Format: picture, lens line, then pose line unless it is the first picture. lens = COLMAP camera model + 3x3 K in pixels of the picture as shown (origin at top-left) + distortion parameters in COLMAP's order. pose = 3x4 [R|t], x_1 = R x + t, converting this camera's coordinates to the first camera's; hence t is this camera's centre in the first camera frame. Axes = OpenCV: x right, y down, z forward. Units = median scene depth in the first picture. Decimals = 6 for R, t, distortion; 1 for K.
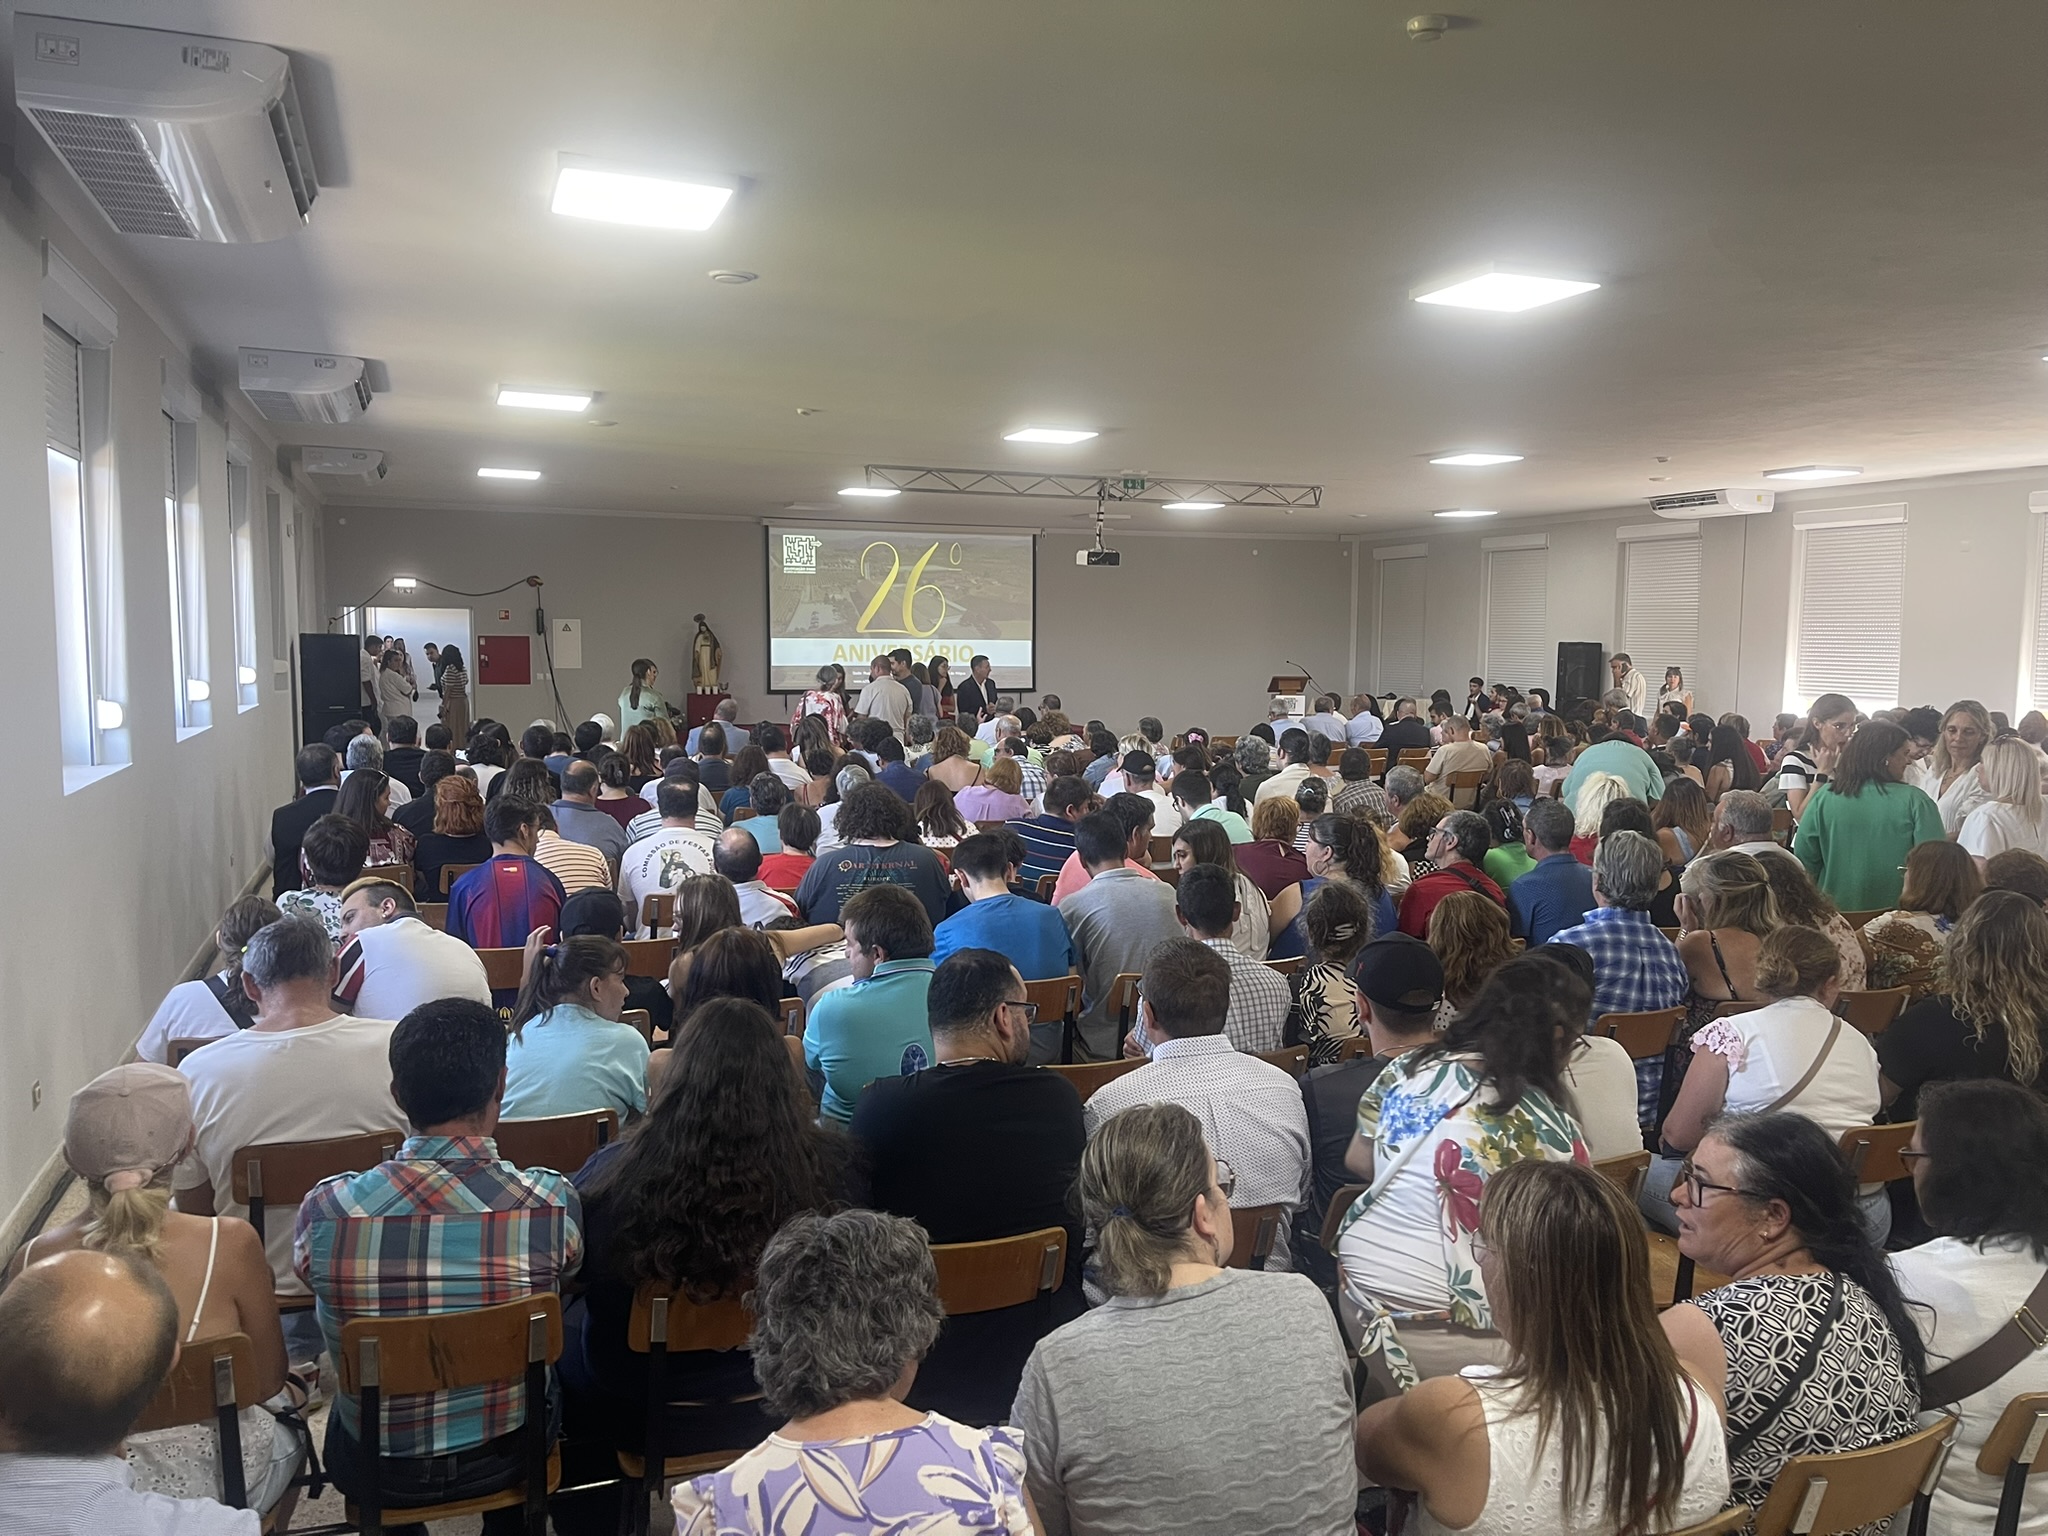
lens RADIAL K [[1551.4, 0, 1030.0], [0, 1551.4, 765.0], [0, 0, 1]] dist [0.081153, -0.089278]
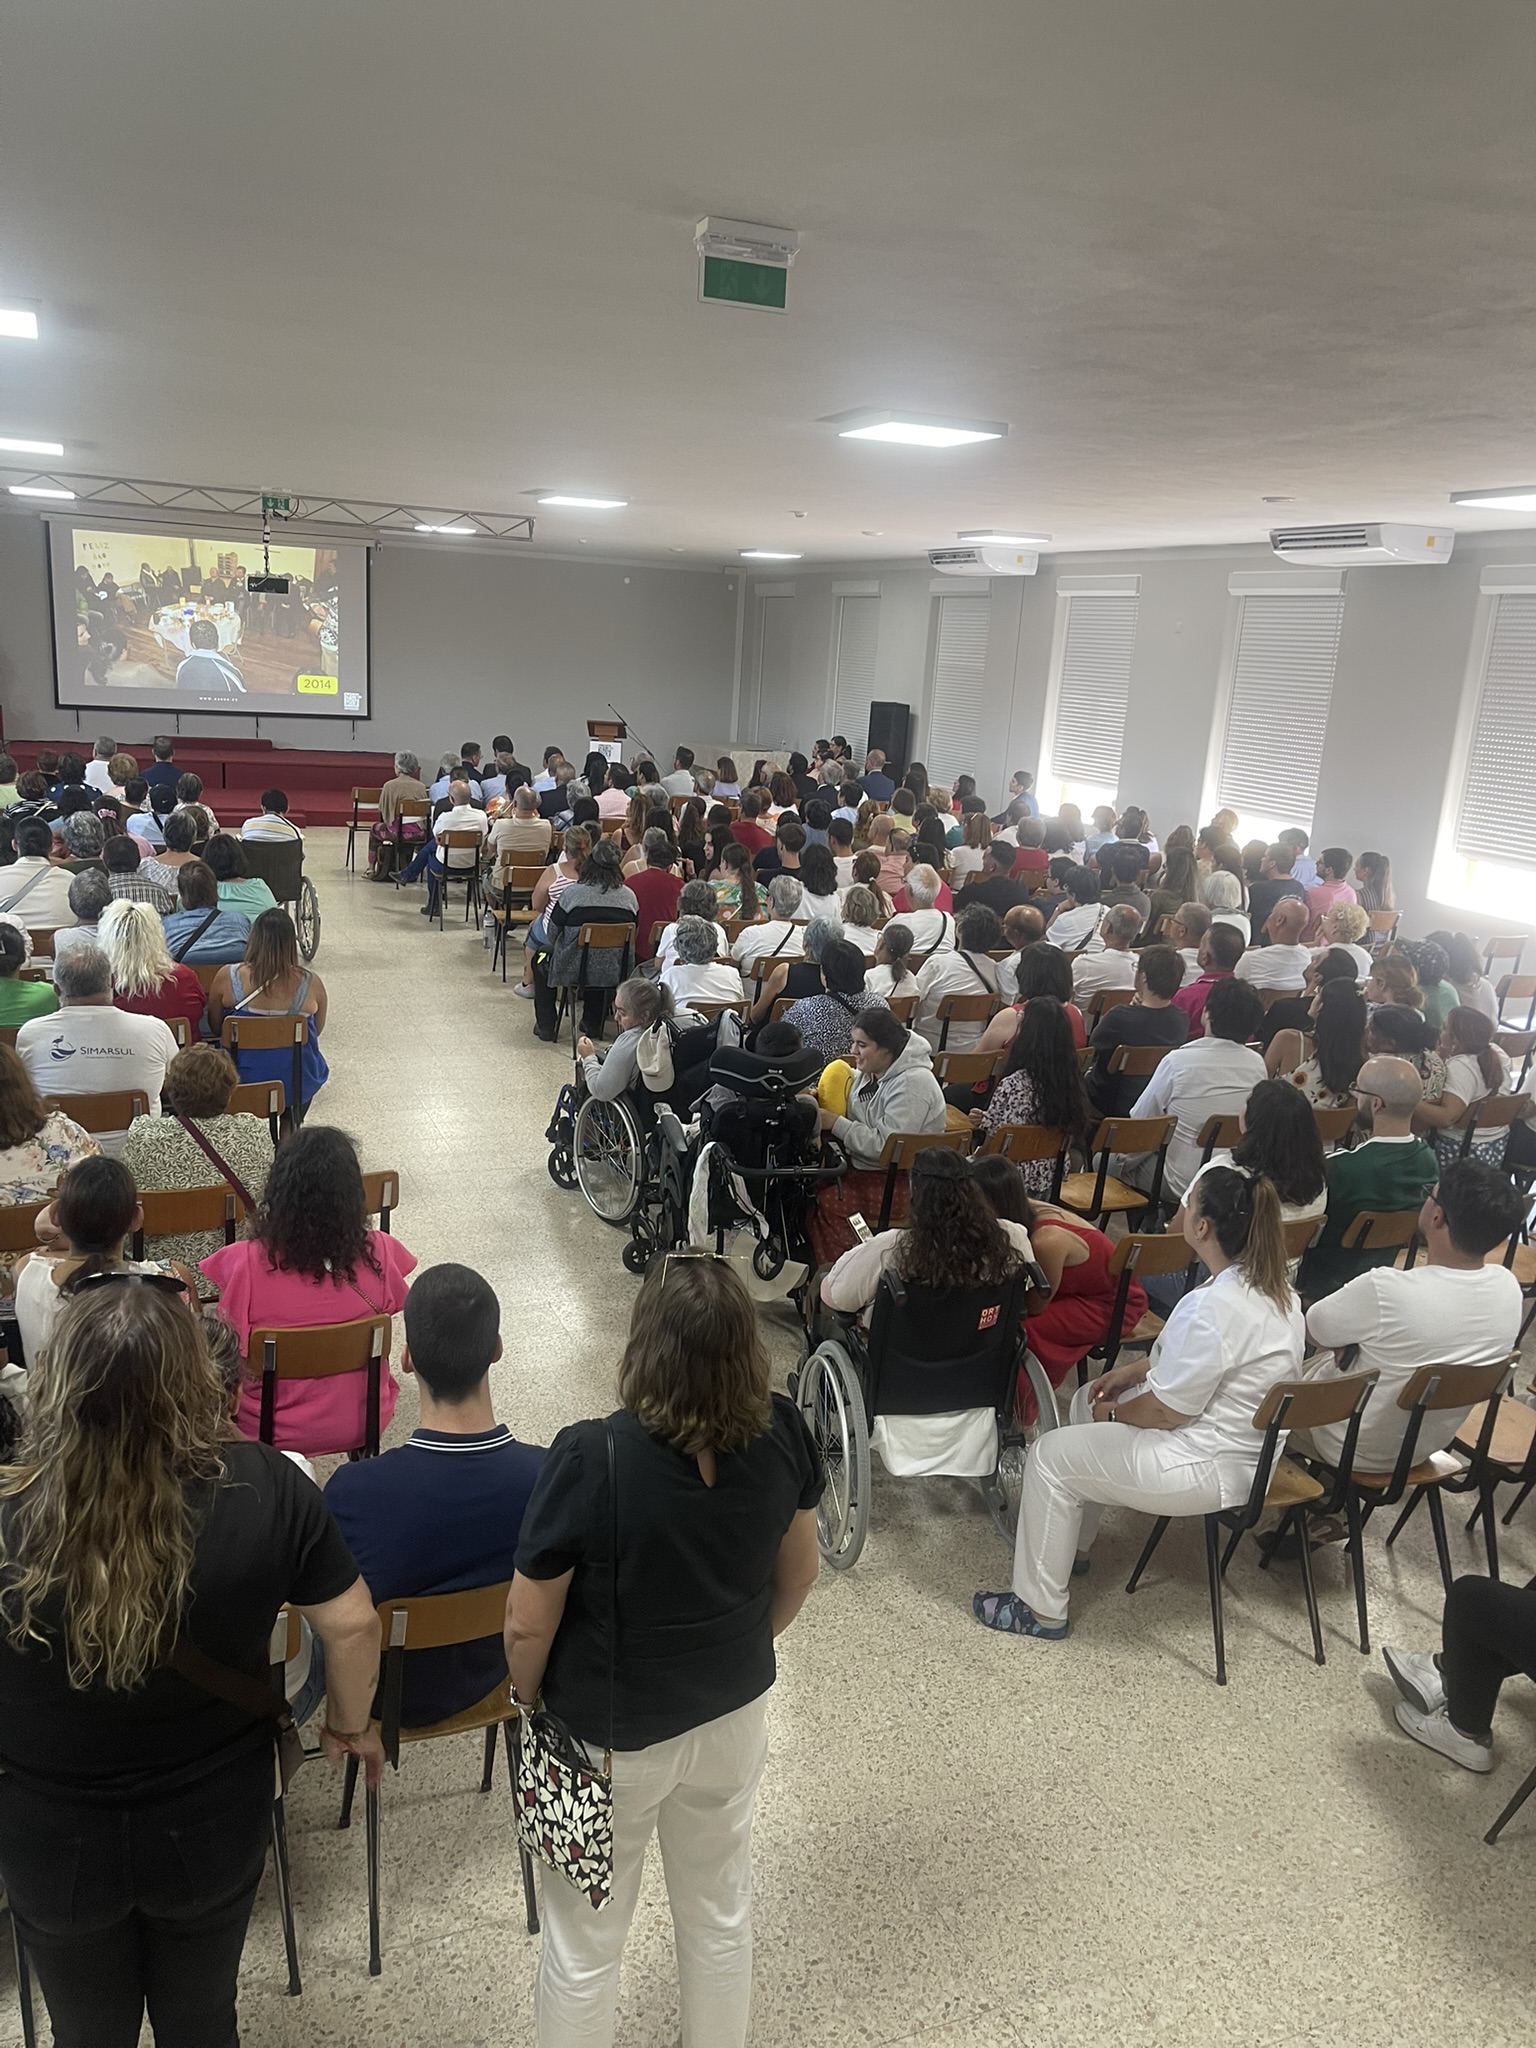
lens RADIAL K [[1551.4, 0, 754.1], [0, 1551.4, 1015.7], [0, 0, 1]] dist [0.081153, -0.089278]
pose [[0.998580, 0.044135, 0.029845, 0.241734], [-0.048154, 0.987348, 0.151083, -0.028226], [-0.022799, -0.152305, 0.988071, 0.032372]]
